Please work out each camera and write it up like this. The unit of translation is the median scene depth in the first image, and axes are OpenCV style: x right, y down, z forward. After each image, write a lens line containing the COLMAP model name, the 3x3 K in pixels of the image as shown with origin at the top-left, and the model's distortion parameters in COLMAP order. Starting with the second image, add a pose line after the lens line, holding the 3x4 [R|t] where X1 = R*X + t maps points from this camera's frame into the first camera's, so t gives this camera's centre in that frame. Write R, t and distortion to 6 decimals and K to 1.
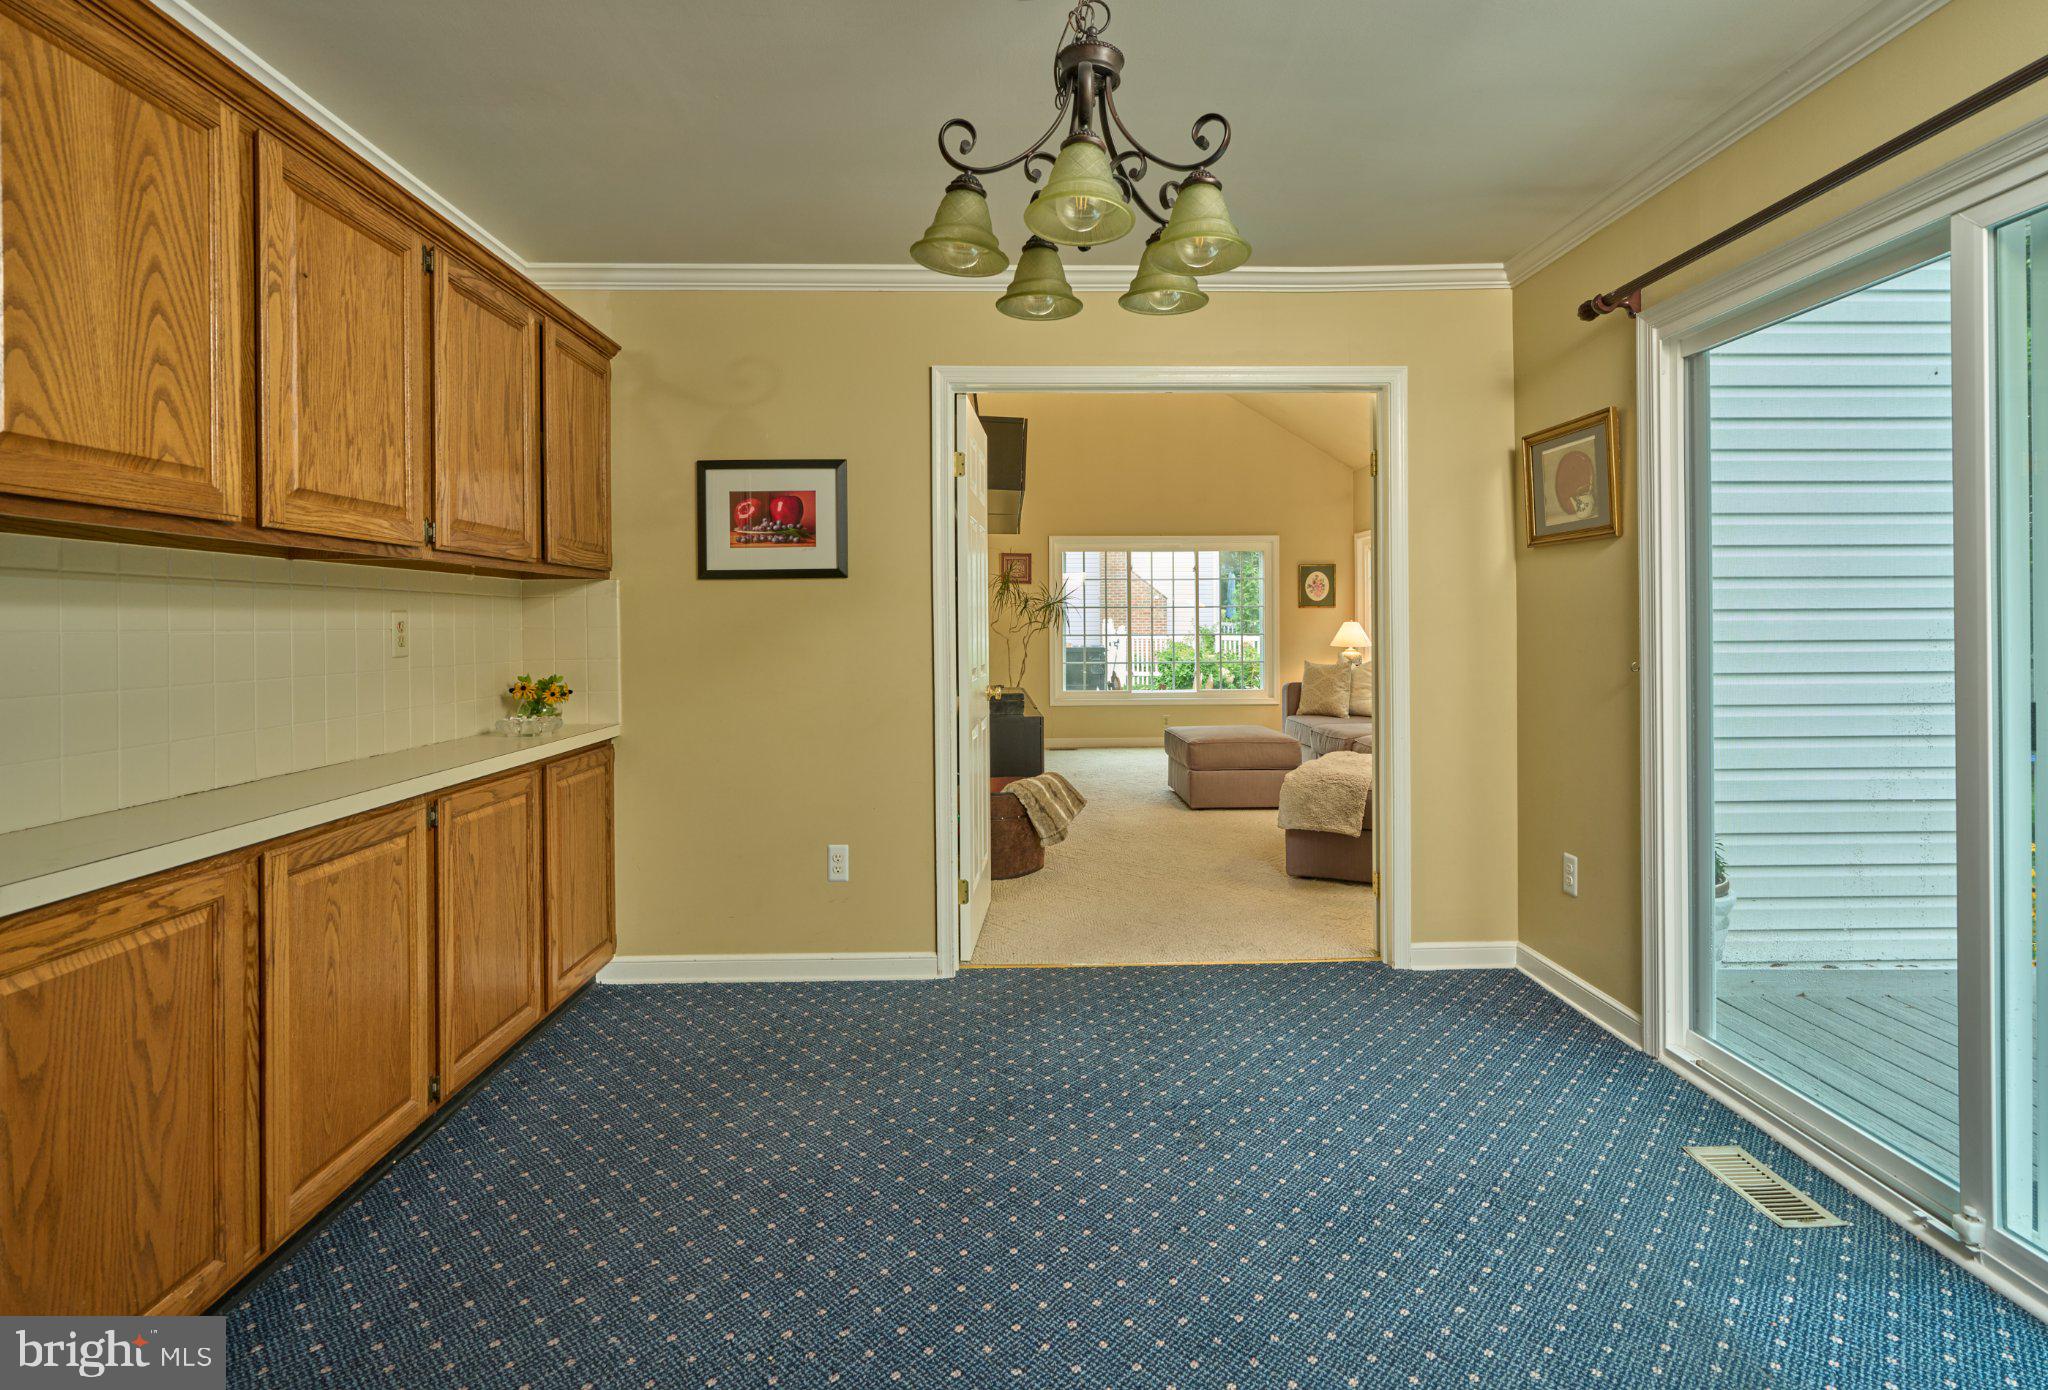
lens RADIAL K [[914.2, 0, 1020.1], [0, 914.2, 633.2], [0, 0, 1]] dist [0.000032, 0.000000]
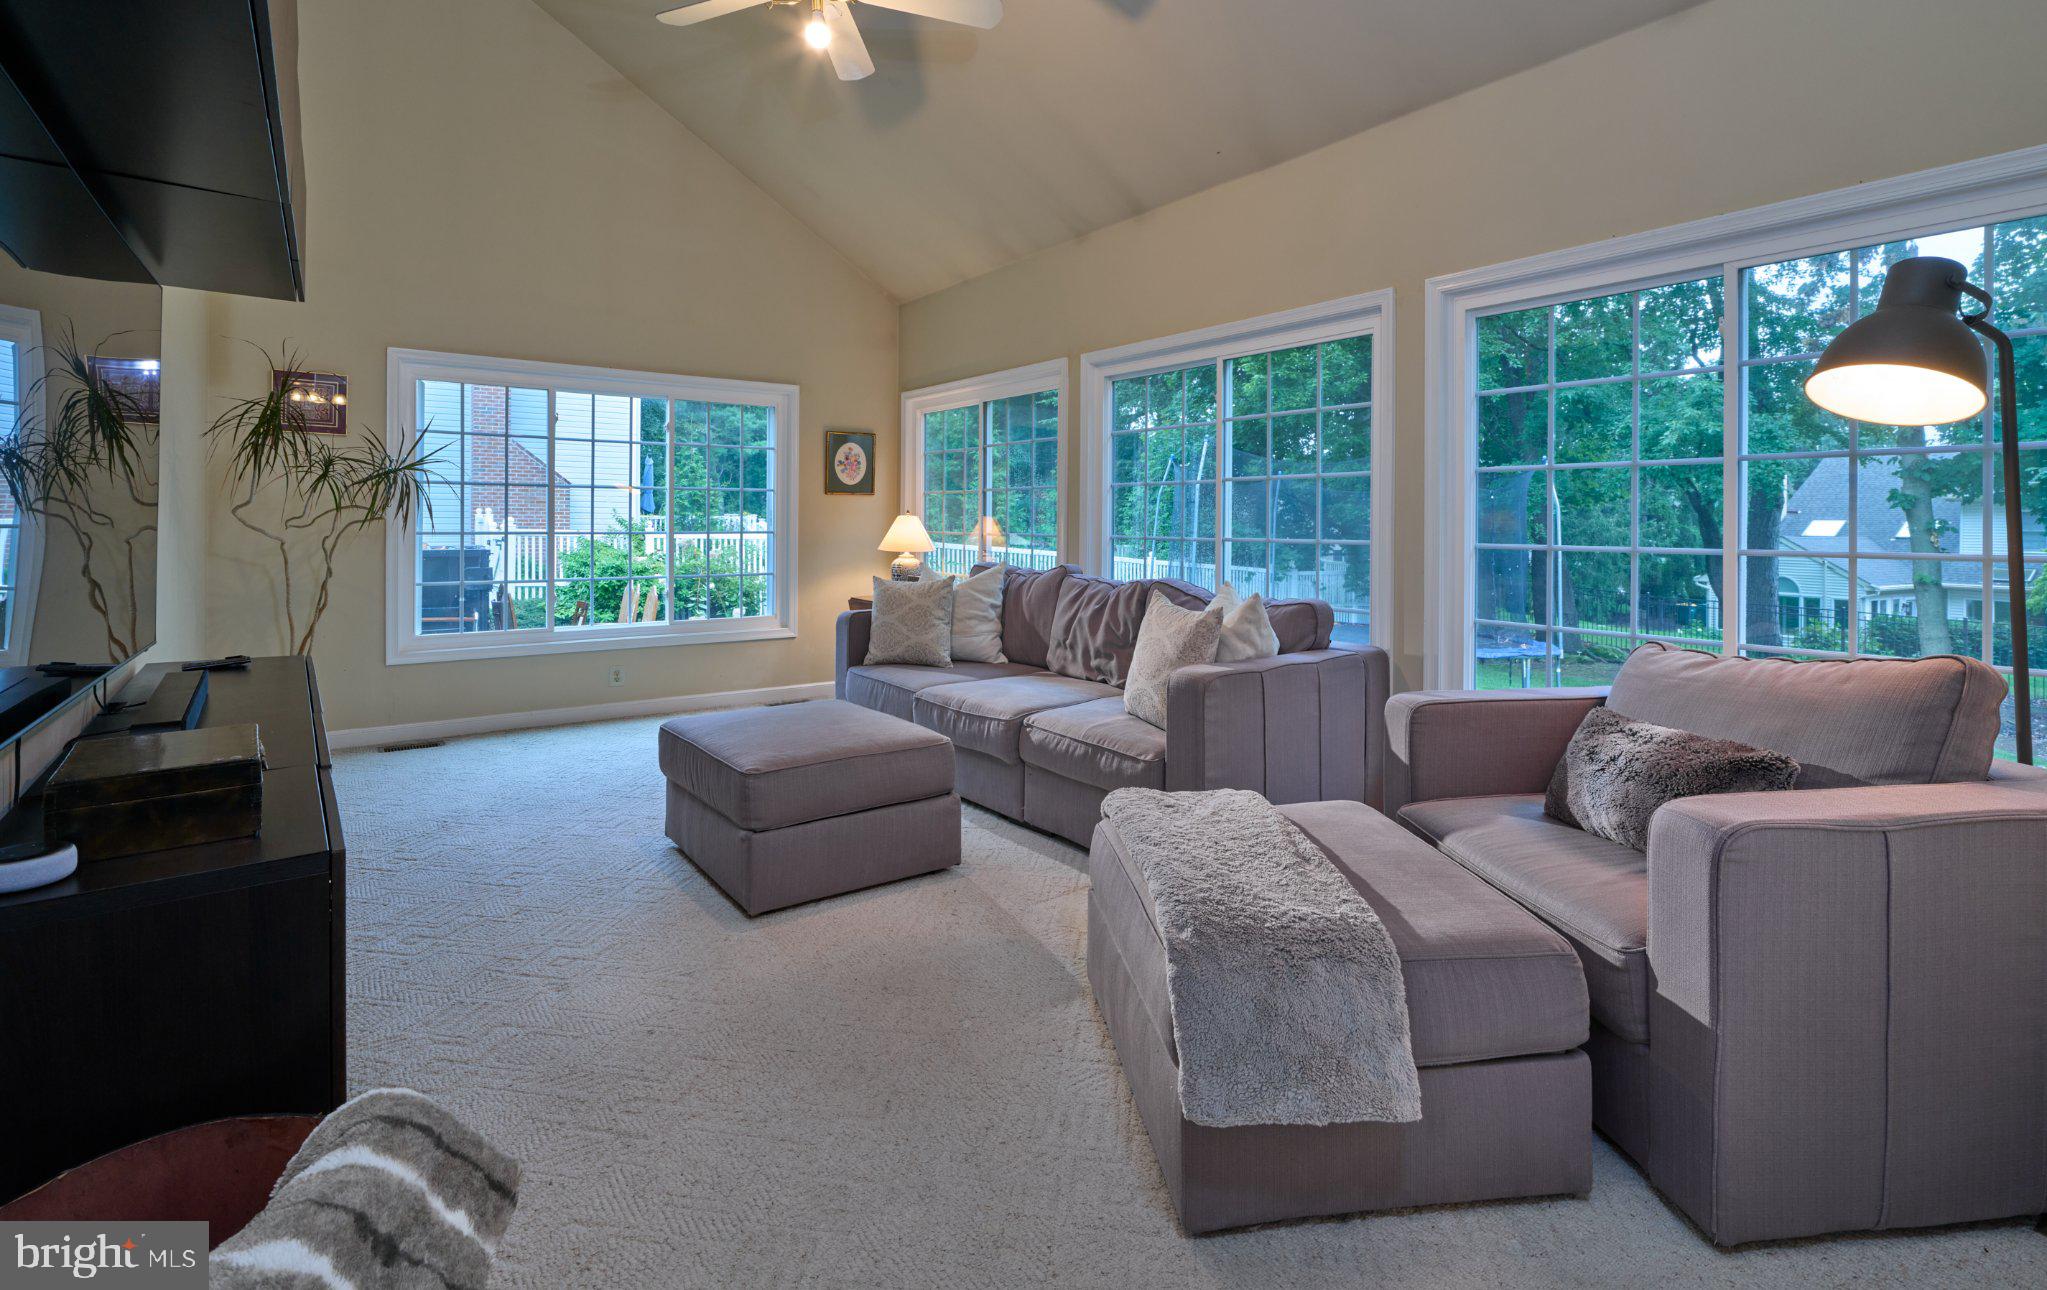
lens RADIAL K [[924.0, 0, 1005.8], [0, 924.0, 530.9], [0, 0, 1]] dist [0.000574, 0.000024]
pose [[0.814008, 0.005200, 0.580830, 0.013841], [-0.006918, 0.999976, 0.000744, -0.001789], [-0.580812, -0.004624, 0.814025, 0.361739]]
